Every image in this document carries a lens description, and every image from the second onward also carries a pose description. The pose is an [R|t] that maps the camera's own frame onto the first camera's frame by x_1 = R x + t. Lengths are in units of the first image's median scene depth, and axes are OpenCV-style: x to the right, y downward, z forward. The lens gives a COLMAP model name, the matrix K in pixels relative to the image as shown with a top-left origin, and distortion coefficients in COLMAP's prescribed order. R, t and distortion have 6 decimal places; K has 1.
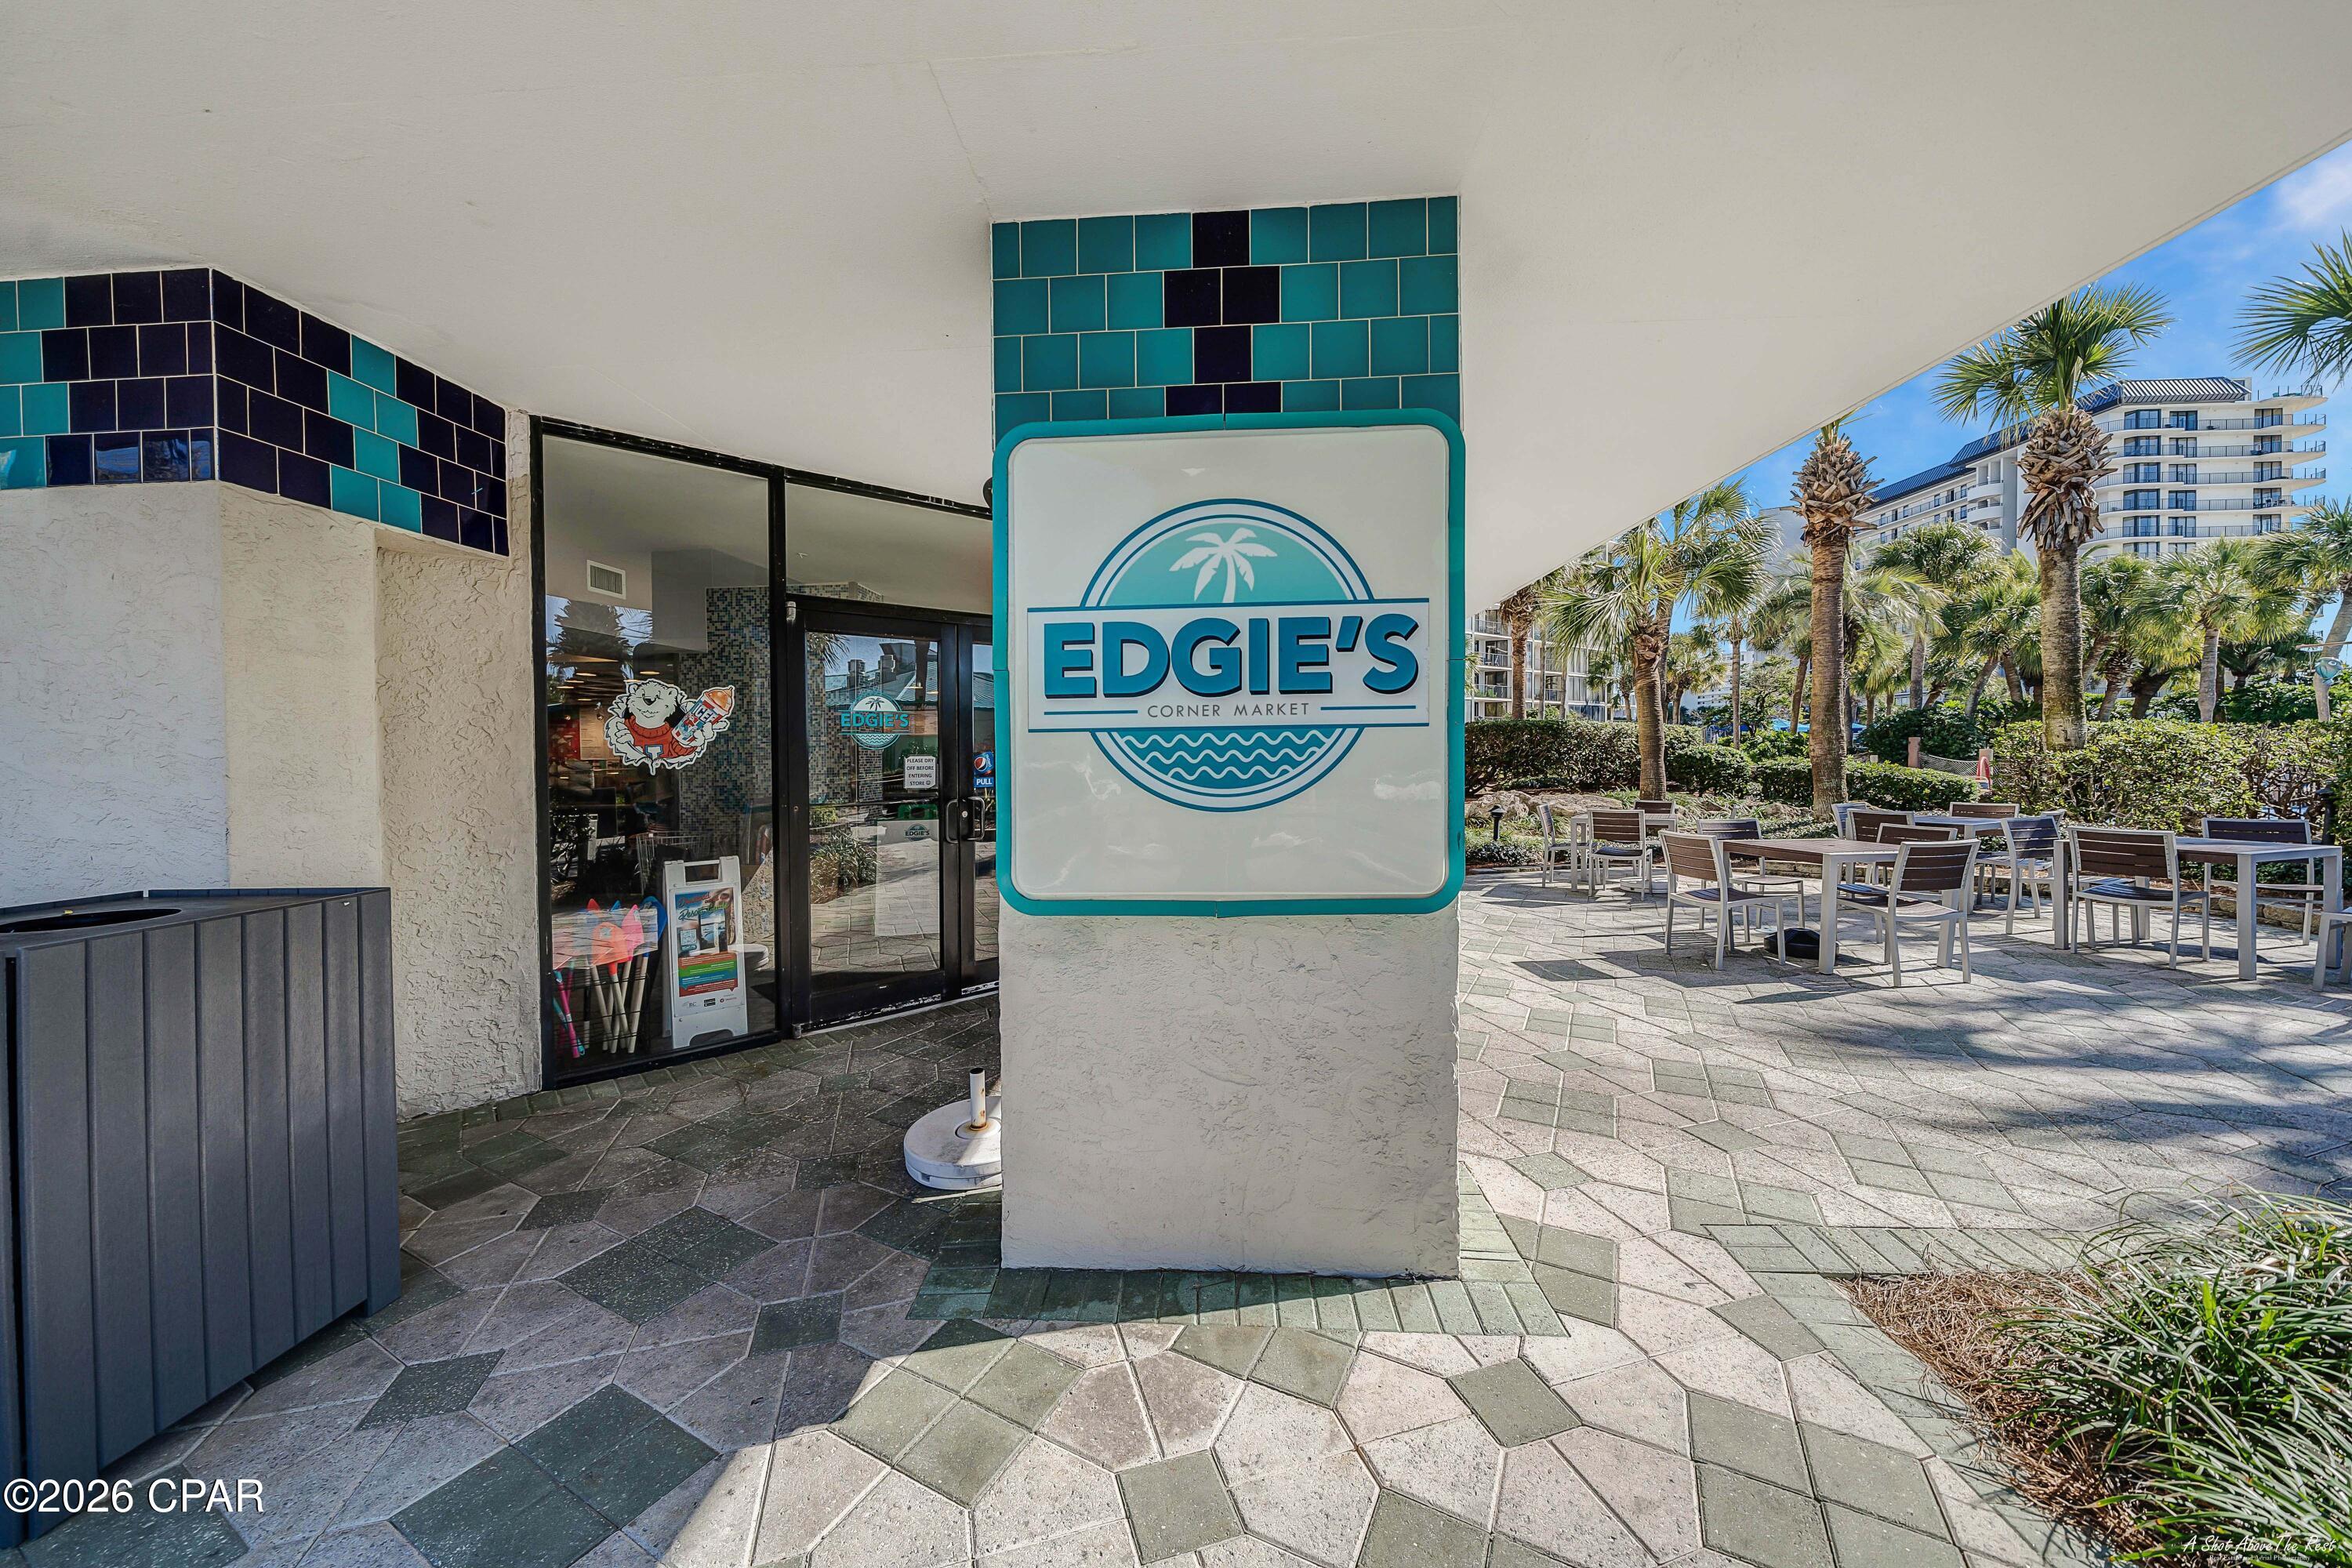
lens RADIAL K [[821.0, 0, 1166.8], [0, 821.0, 768.2], [0, 0, 1]] dist [-0.001417, -0.000358]
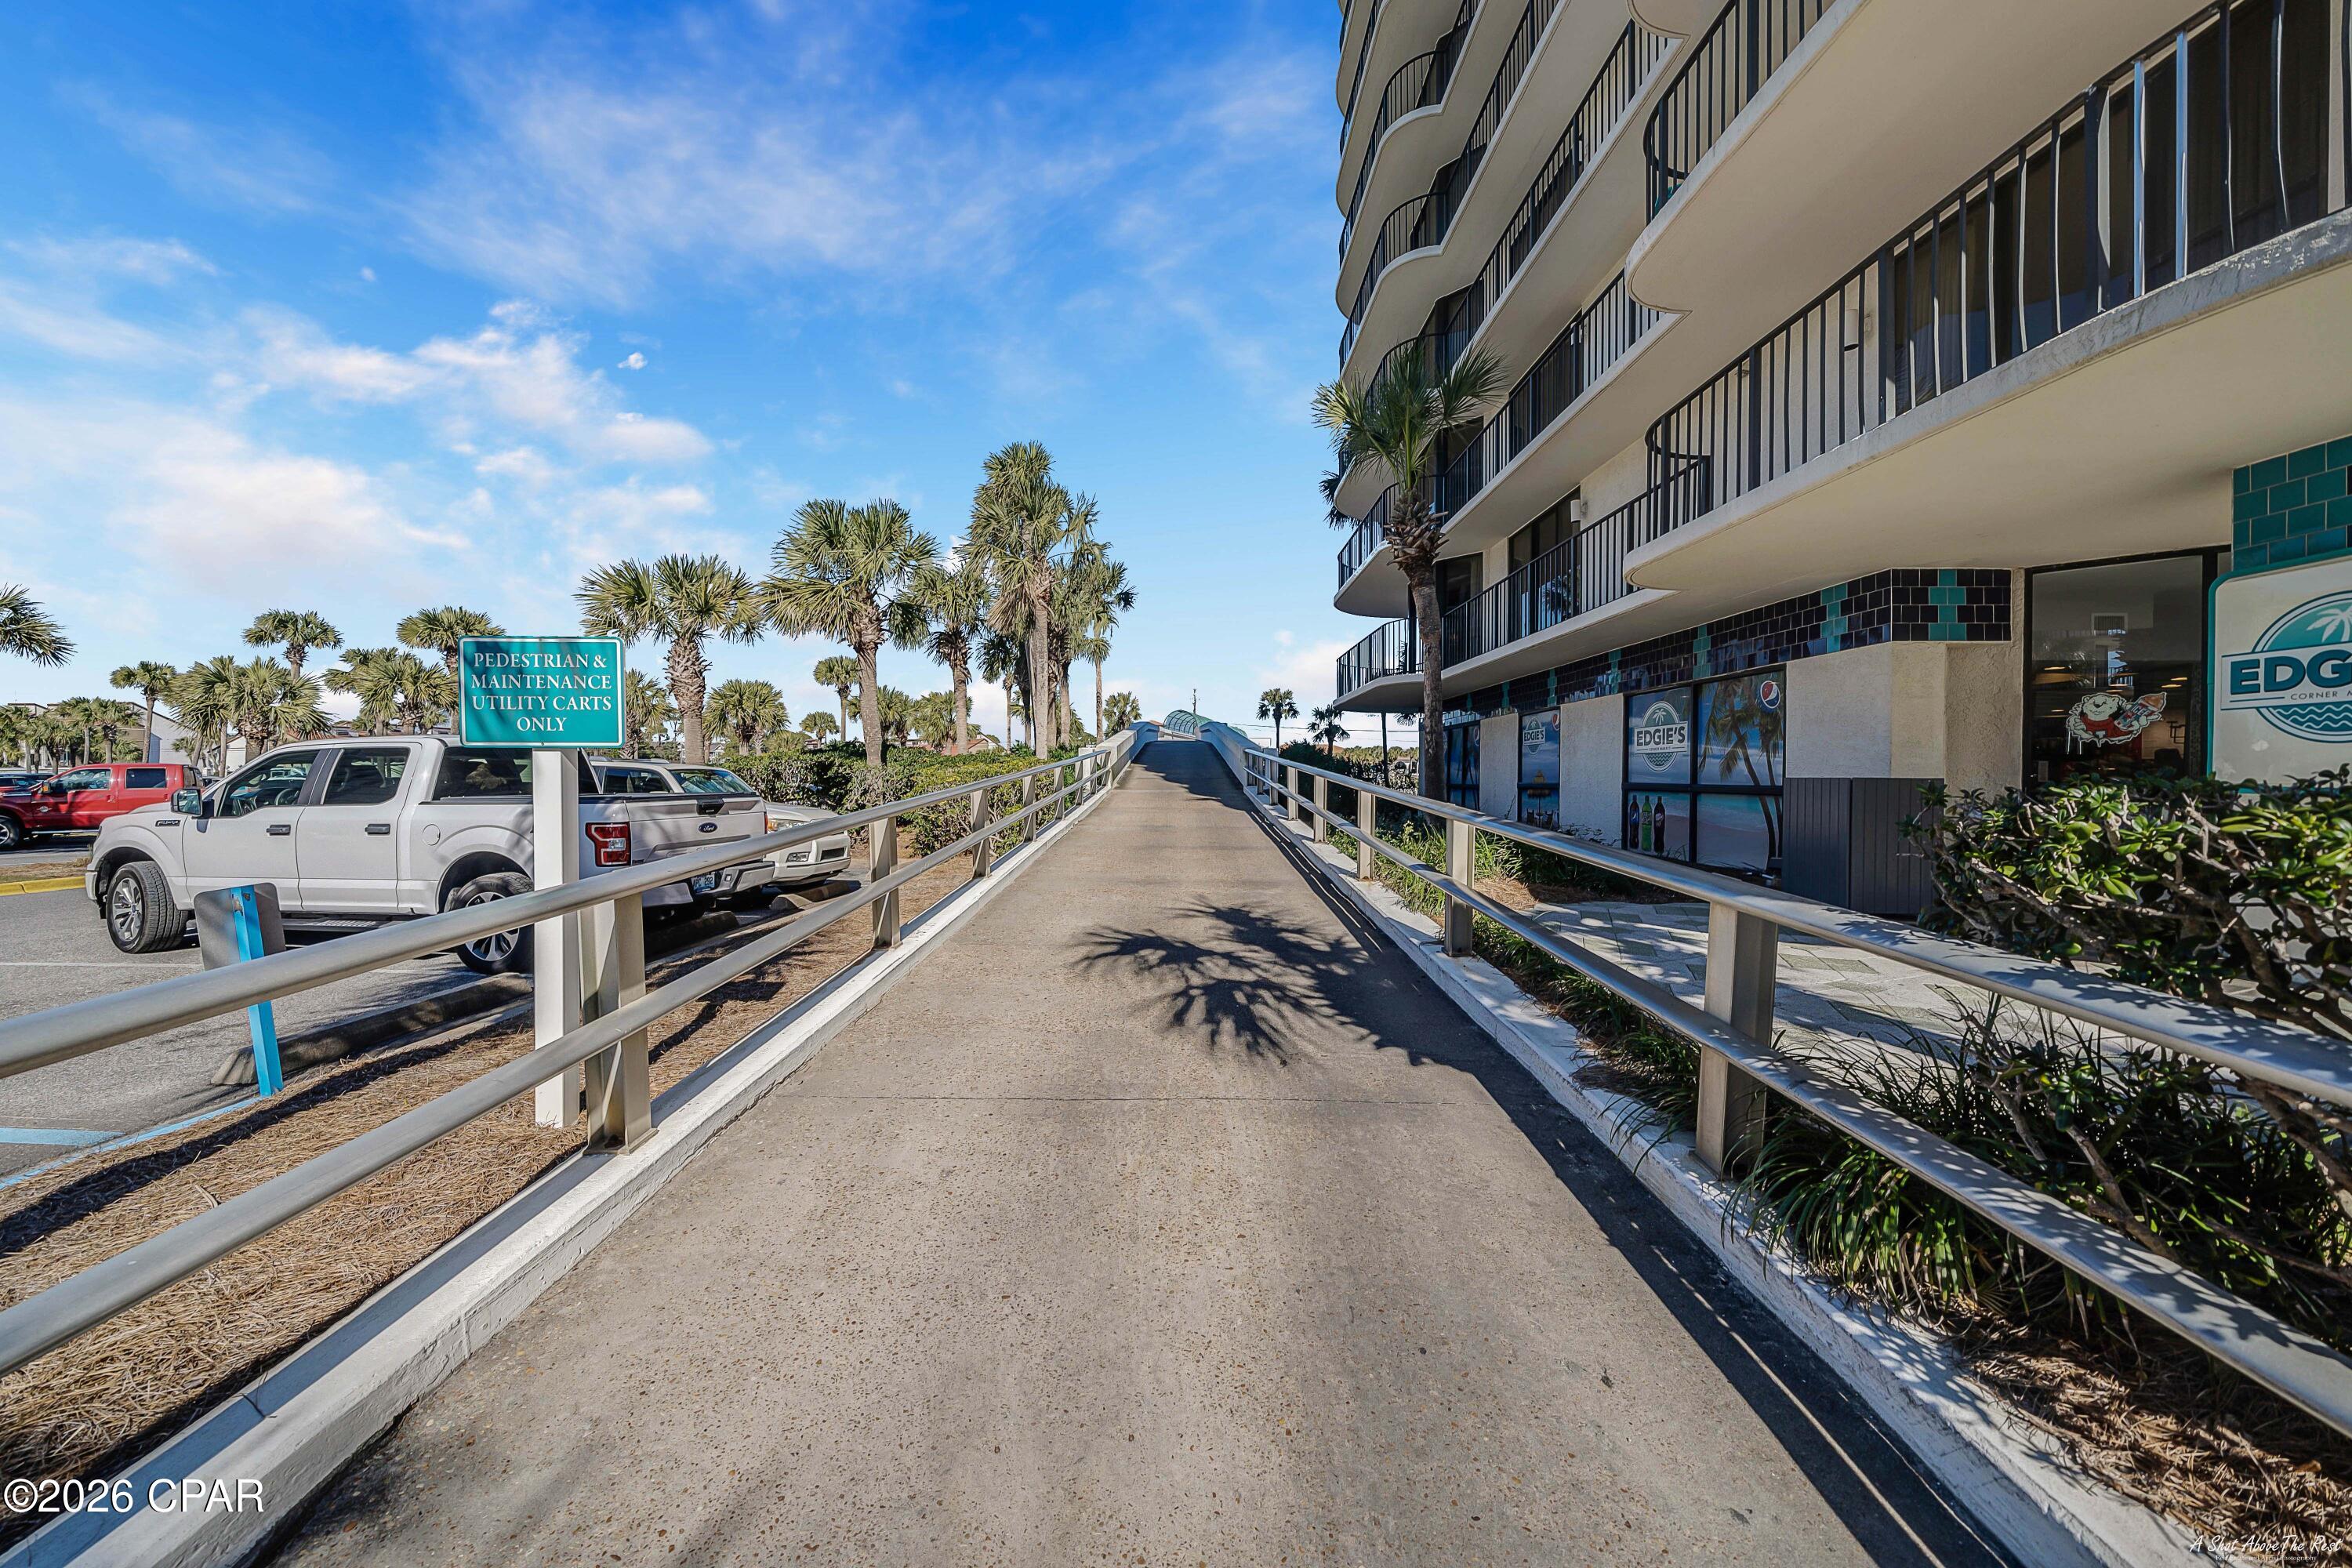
lens RADIAL K [[821.0, 0, 1166.8], [0, 821.0, 768.2], [0, 0, 1]] dist [-0.001417, -0.000358]
pose [[0.031251, 0.005910, -0.999494, 1.528199], [-0.026528, 0.999635, 0.005081, 0.138978], [0.999159, 0.026356, 0.031396, -1.508624]]
